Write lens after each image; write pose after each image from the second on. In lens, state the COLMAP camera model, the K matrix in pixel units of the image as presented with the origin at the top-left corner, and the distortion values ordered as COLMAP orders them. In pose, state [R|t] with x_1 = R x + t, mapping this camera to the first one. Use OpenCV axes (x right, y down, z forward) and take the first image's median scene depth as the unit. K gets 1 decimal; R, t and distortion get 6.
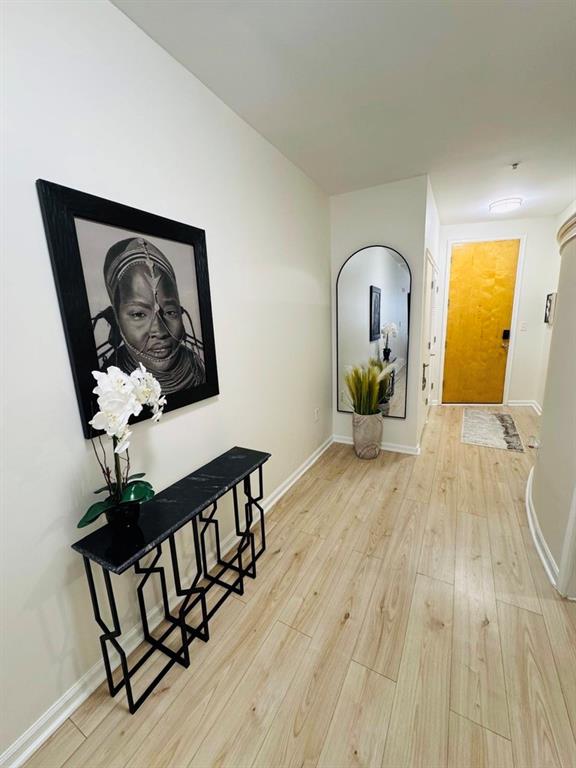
lens RADIAL K [[304.8, 0, 288.0], [0, 304.8, 384.0], [0, 0, 1]] dist [0.000112, -0.002698]
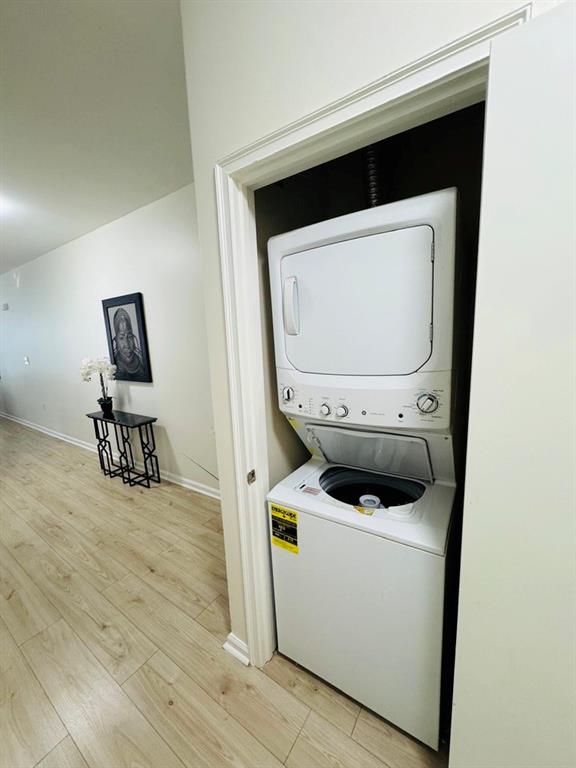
lens RADIAL K [[304.8, 0, 288.0], [0, 304.8, 384.0], [0, 0, 1]] dist [0.000112, -0.002698]
pose [[-0.091644, 0.203689, -0.974737, 0.760677], [-0.159622, 0.963193, 0.216285, -0.250952], [0.982915, 0.175411, -0.055758, 1.019652]]
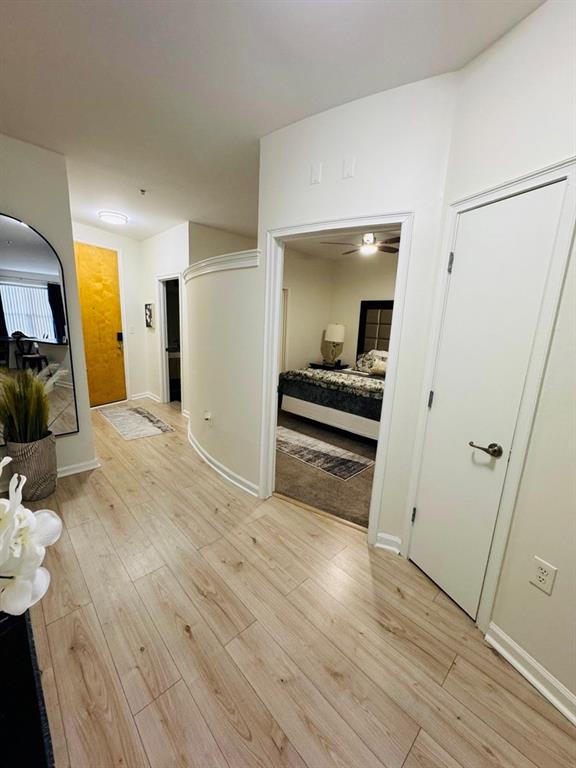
lens RADIAL K [[304.8, 0, 288.0], [0, 304.8, 384.0], [0, 0, 1]] dist [0.000112, -0.002698]
pose [[0.289936, -0.138170, 0.947020, -0.236225], [0.148764, 0.984003, 0.098021, -0.016746], [-0.945413, 0.112463, 0.305853, 0.151549]]
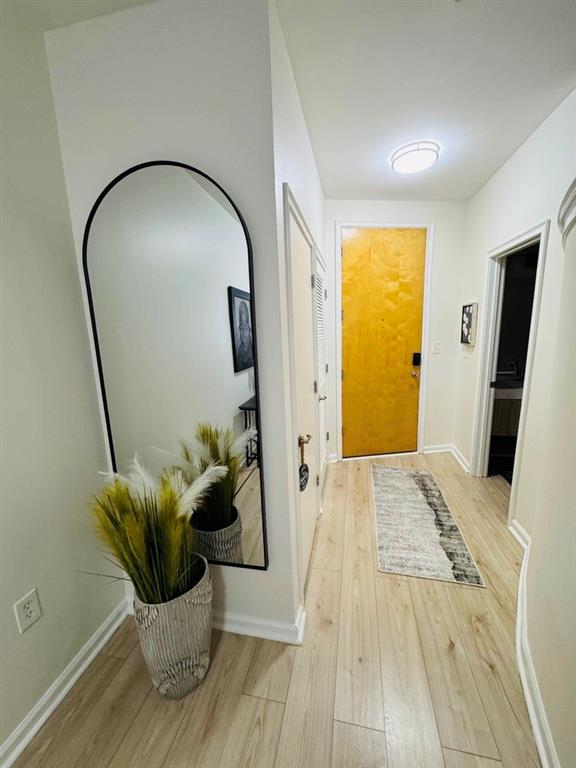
lens RADIAL K [[304.8, 0, 288.0], [0, 304.8, 384.0], [0, 0, 1]] dist [0.000112, -0.002698]
pose [[0.957834, -0.045581, 0.283685, 0.292059], [0.056459, 0.997946, -0.030283, -0.135606], [-0.281722, 0.045023, 0.958439, 0.537728]]
